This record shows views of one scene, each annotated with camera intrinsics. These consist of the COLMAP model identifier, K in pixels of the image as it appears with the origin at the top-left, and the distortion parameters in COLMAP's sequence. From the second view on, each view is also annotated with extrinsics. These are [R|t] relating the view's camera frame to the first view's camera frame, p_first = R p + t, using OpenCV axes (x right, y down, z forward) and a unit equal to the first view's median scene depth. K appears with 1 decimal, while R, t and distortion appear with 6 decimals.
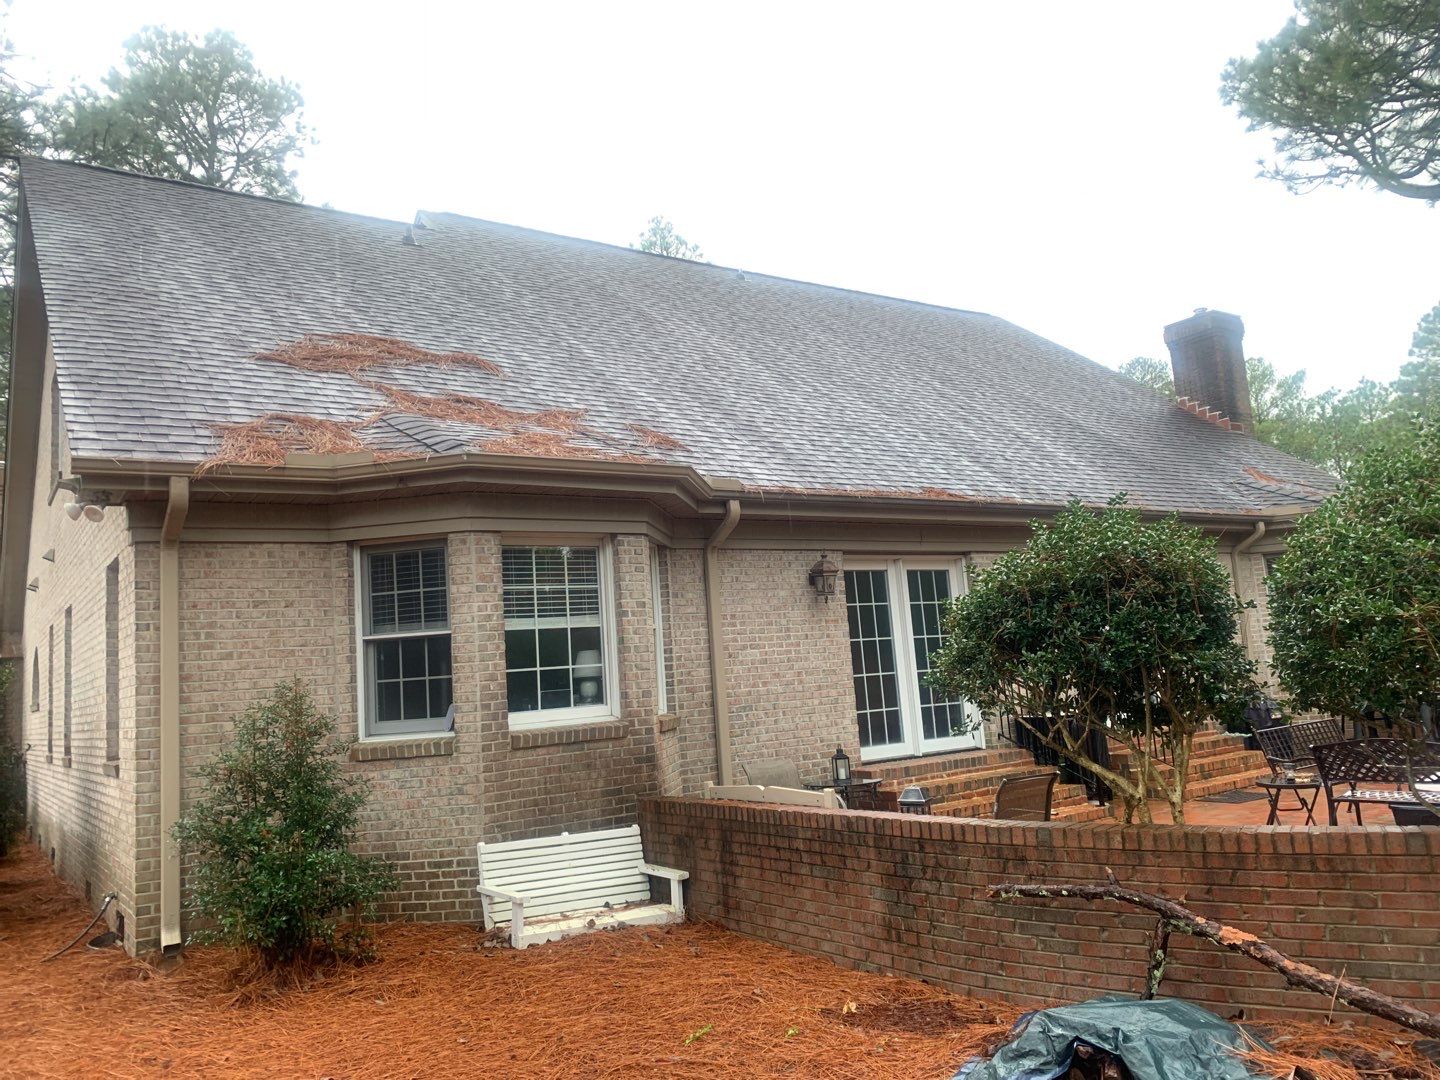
lens RADIAL K [[1099.9, 0, 719.1], [0, 1099.9, 533.0], [0, 0, 1]] dist [0.034529, -0.030049]
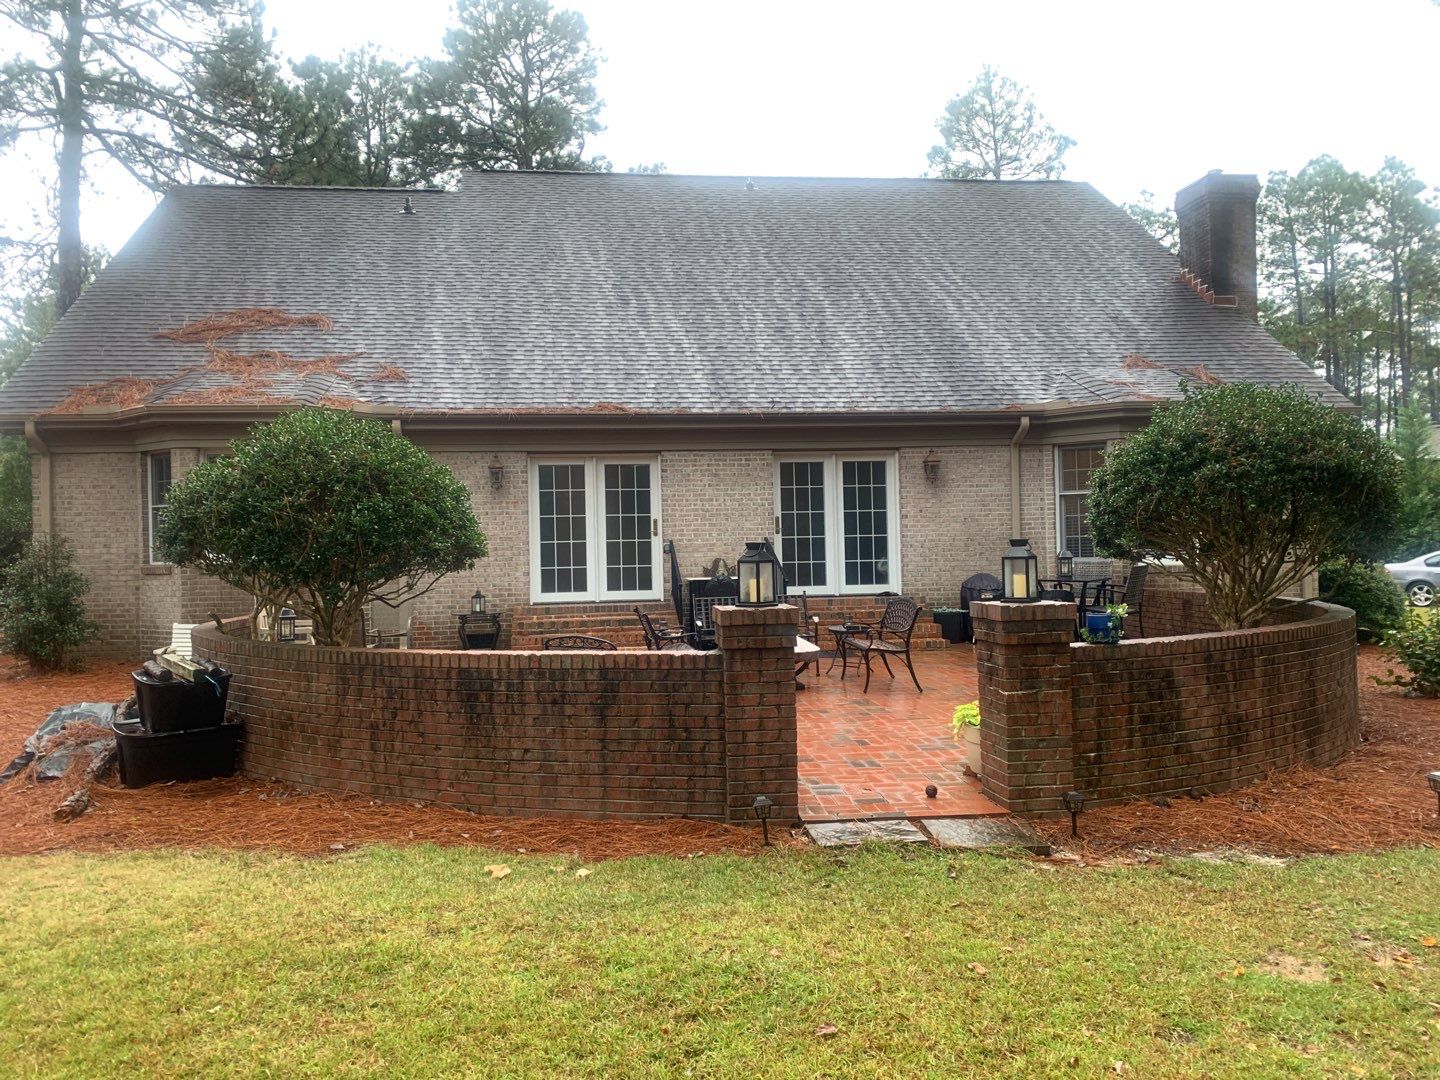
lens RADIAL K [[1099.9, 0, 721.2], [0, 1099.9, 546.4], [0, 0, 1]] dist [0.034529, -0.030049]
pose [[0.888277, 0.053563, -0.456174, 0.942921], [0.017017, 0.988657, 0.149221, -0.066312], [0.458993, -0.140312, 0.877290, -0.108027]]
